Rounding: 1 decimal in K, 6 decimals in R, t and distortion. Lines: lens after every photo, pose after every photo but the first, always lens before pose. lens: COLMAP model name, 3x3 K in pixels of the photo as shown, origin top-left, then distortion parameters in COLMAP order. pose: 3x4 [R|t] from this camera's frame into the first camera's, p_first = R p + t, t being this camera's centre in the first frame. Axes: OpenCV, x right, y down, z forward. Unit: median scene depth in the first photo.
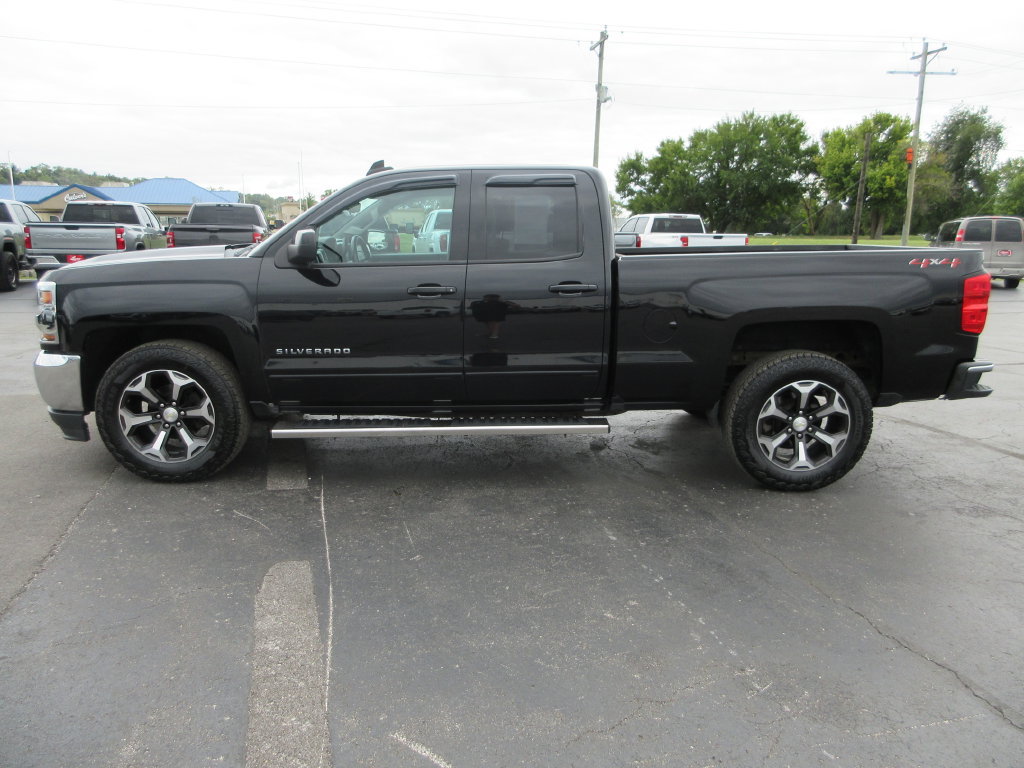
lens RADIAL K [[762.4, 0, 499.8], [0, 762.4, 387.0], [0, 0, 1]] dist [0.044399, -0.008603]
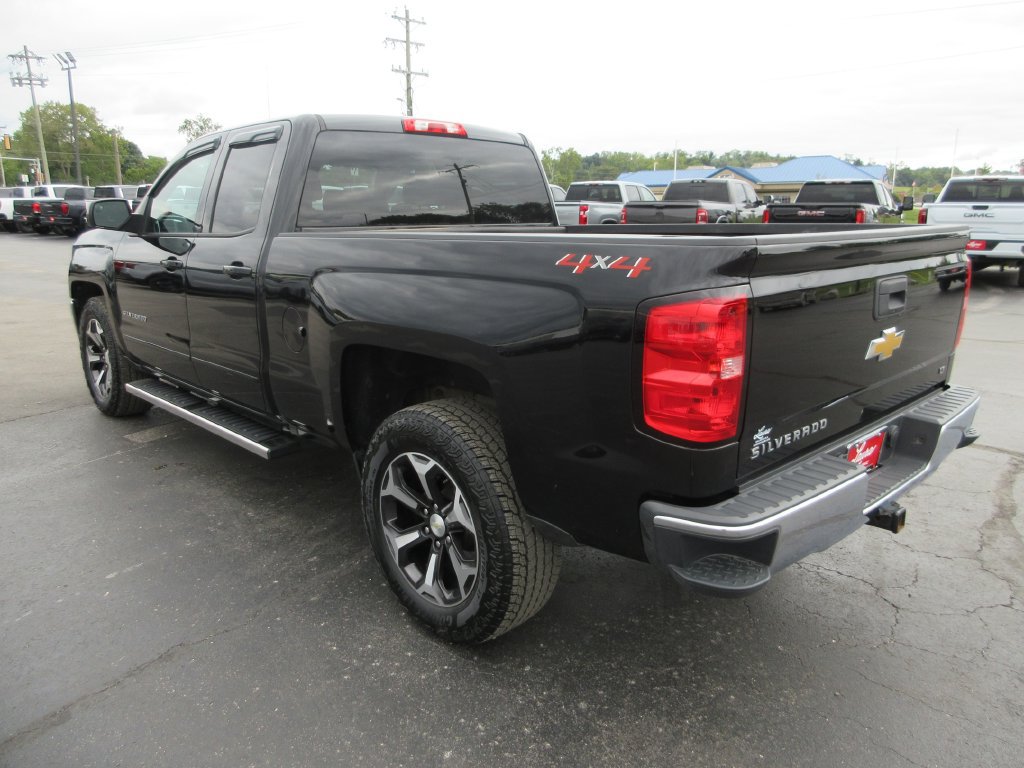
lens RADIAL K [[767.1, 0, 512.0], [0, 767.1, 384.0], [0, 0, 1]] dist [0.007358, -0.005889]
pose [[0.651195, 0.164738, -0.740815, 0.849049], [-0.147242, 0.985032, 0.089617, -0.120269], [0.744490, 0.050721, 0.665705, 0.642267]]
